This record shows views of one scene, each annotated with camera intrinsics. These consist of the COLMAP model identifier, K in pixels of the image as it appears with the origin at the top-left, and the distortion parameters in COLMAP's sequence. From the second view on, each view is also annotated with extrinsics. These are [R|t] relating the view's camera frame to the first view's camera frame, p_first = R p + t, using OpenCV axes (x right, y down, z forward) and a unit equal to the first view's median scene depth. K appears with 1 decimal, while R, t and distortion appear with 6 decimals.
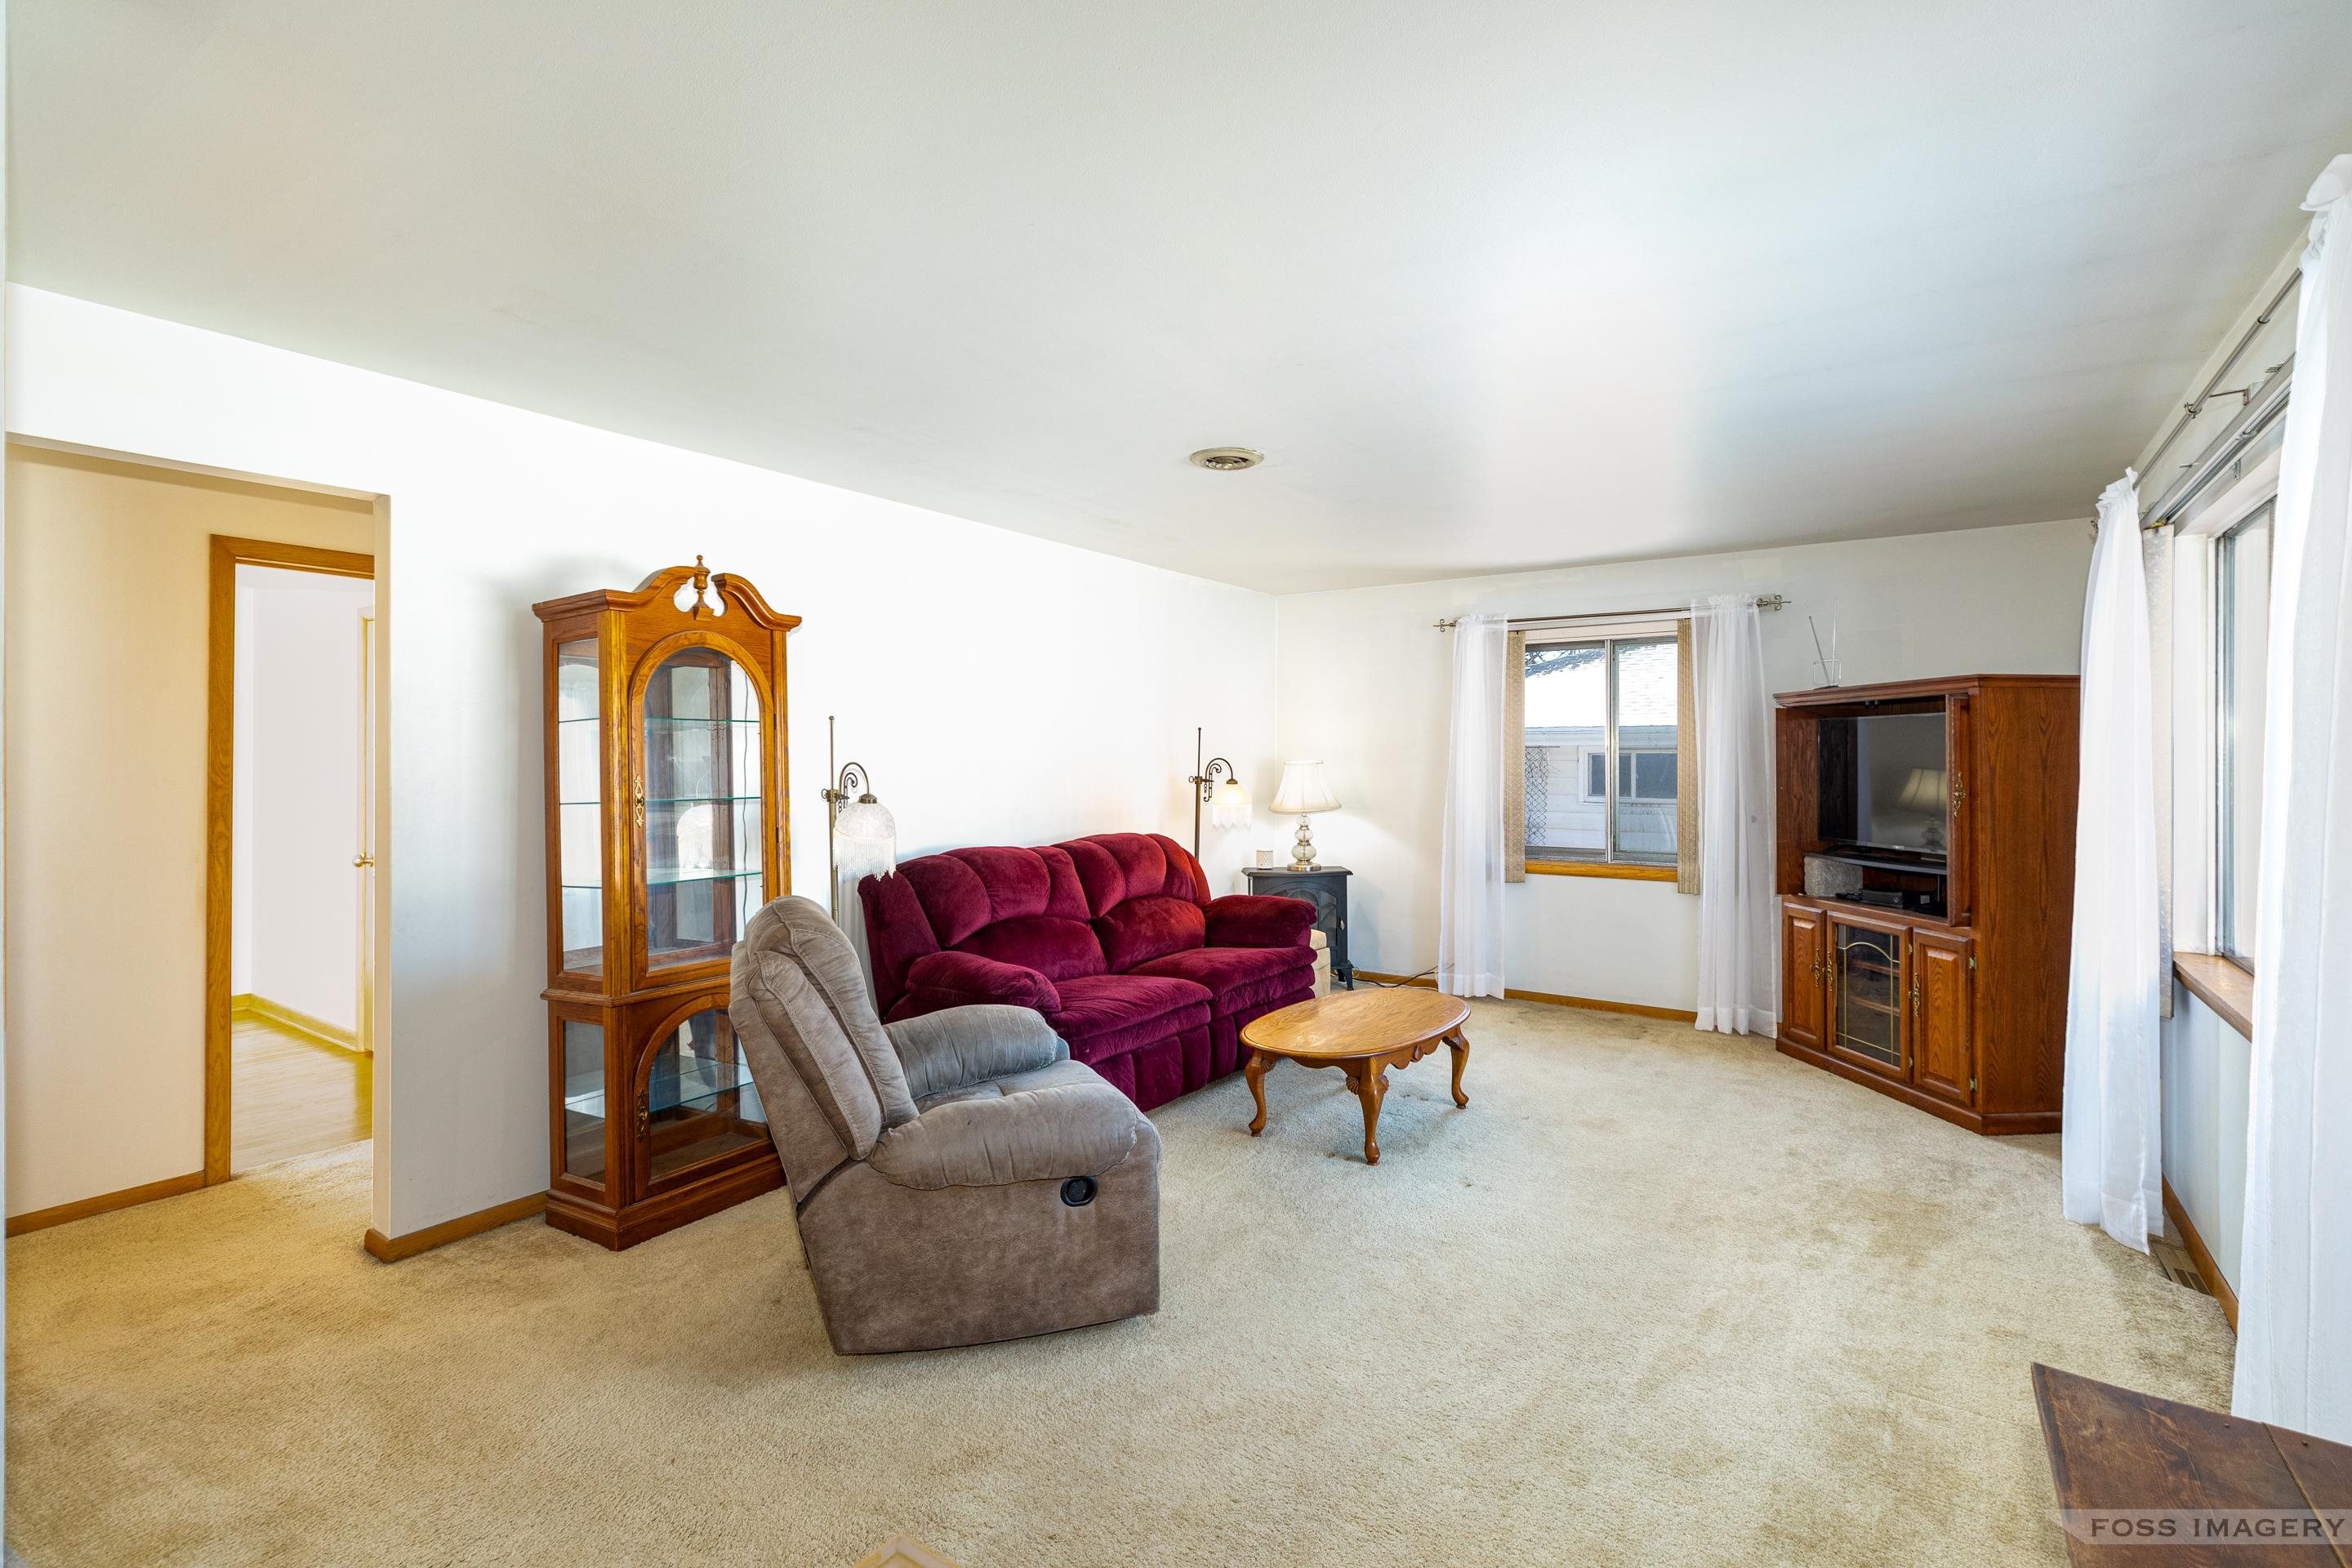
lens RADIAL K [[1063.2, 0, 1179.1], [0, 1063.2, 750.9], [0, 0, 1]] dist [0.000025, -0.000265]
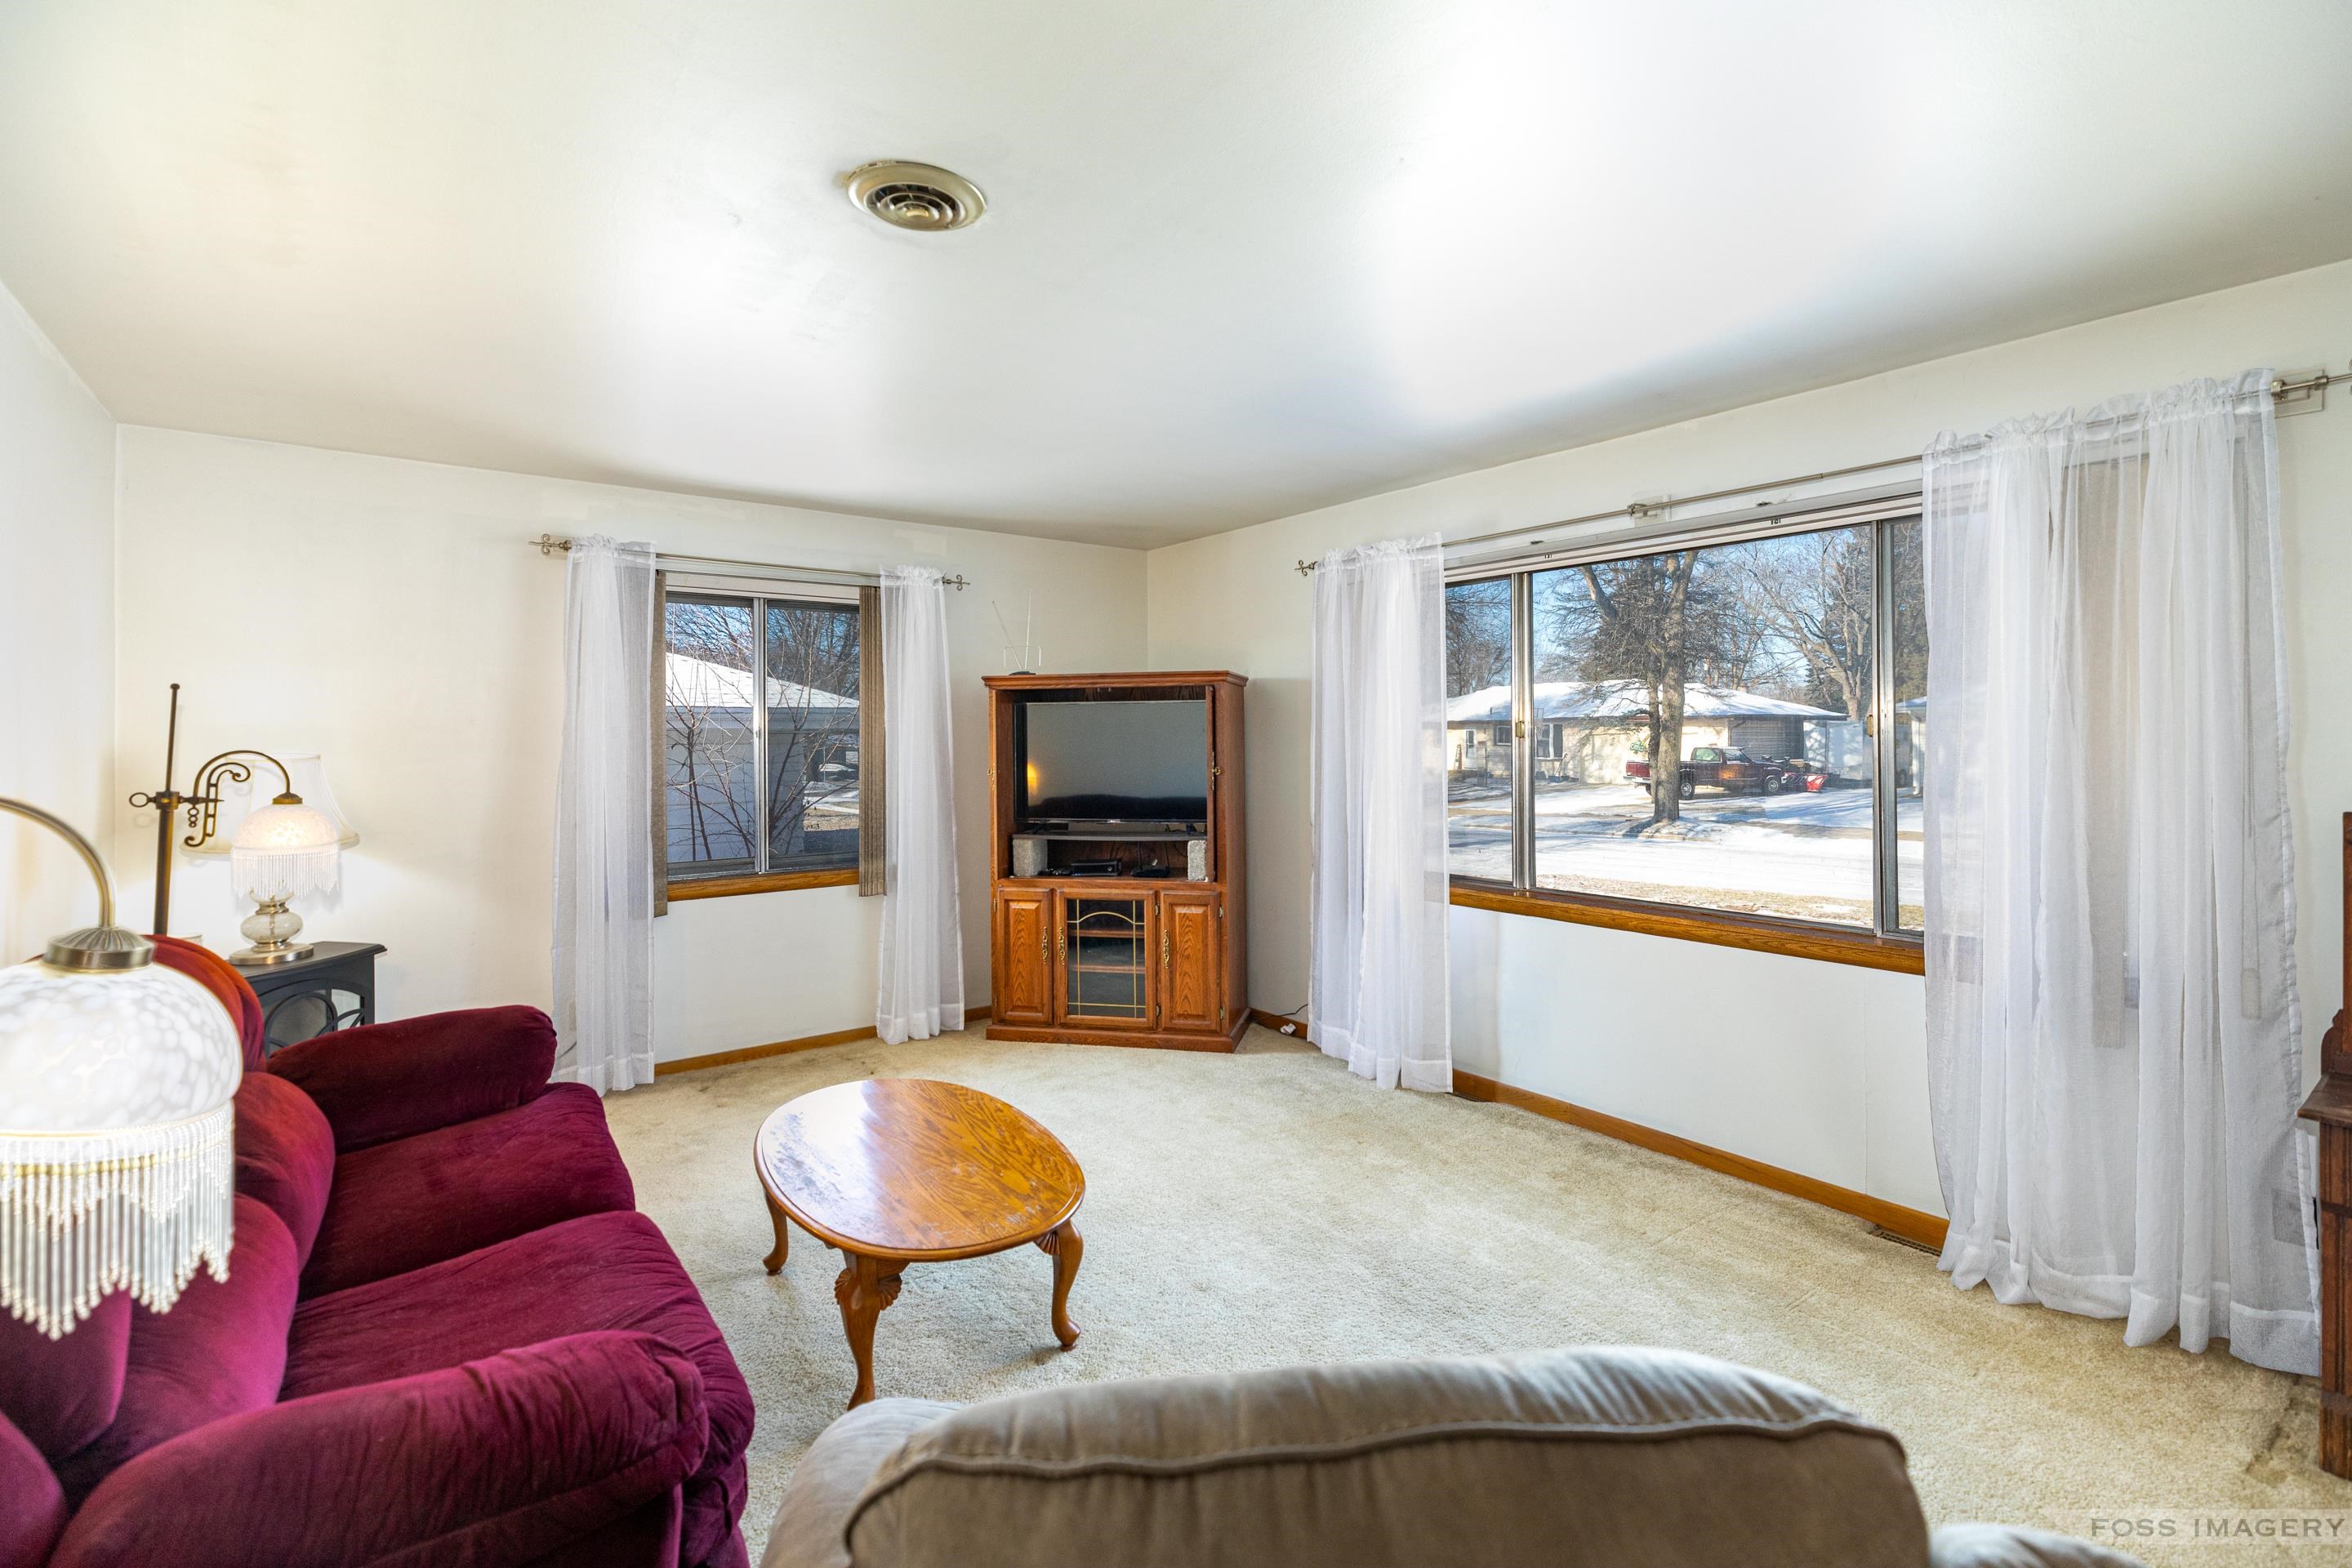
lens RADIAL K [[1069.3, 0, 1183.1], [0, 1069.3, 734.6], [0, 0, 1]] dist [0.002127, -0.000053]
pose [[0.320209, -0.000737, 0.947347, -0.327314], [0.001902, 0.999998, 0.000135, 0.000459], [-0.947345, 0.001759, 0.320210, 0.532625]]
